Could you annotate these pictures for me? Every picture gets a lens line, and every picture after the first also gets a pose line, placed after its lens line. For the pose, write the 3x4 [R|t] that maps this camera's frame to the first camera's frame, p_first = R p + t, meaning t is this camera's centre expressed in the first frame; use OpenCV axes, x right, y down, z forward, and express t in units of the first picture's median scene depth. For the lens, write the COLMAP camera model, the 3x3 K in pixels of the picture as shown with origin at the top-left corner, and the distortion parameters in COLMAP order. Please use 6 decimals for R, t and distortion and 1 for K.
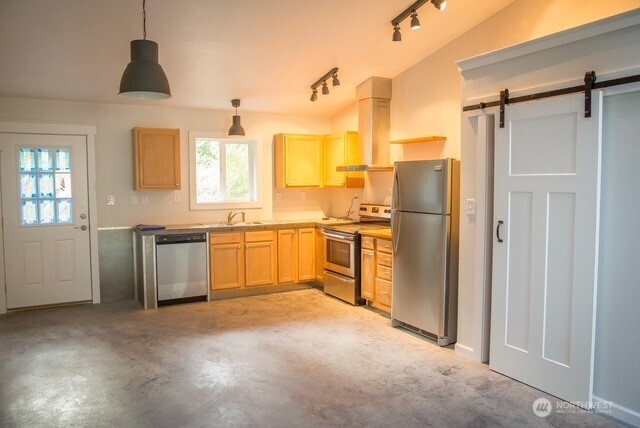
lens RADIAL K [[476.4, 0, 314.8], [0, 476.4, 212.9], [0, 0, 1]] dist [-0.070693, 0.038085]
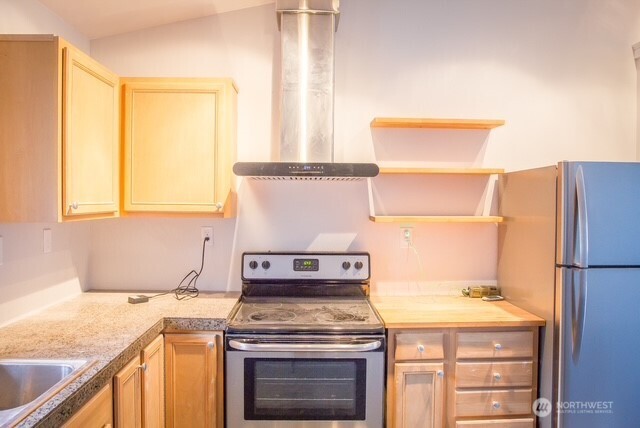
lens RADIAL K [[476.4, 0, 320.4], [0, 476.4, 210.8], [0, 0, 1]] dist [-0.070693, 0.038085]
pose [[0.452058, -0.012900, 0.891895, -0.363139], [0.051030, 0.998632, -0.011421, -0.069550], [-0.890528, 0.050677, 0.452098, 1.049541]]
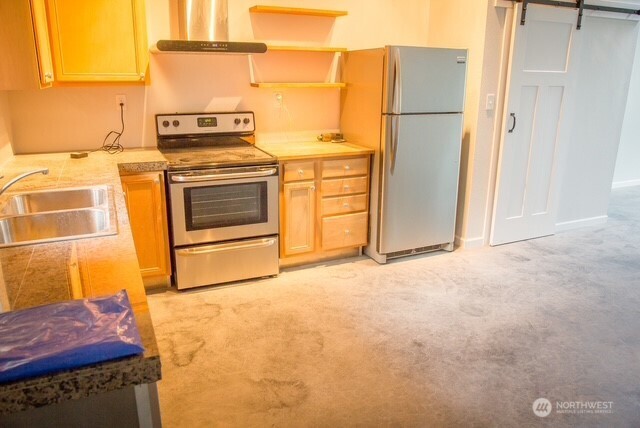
lens RADIAL K [[476.4, 0, 316.3], [0, 476.4, 210.3], [0, 0, 1]] dist [-0.070693, 0.038085]
pose [[0.078523, -0.270465, 0.959522, -0.612859], [0.057190, 0.962131, 0.266520, -0.067021], [-0.995271, 0.033947, 0.091017, 1.096453]]
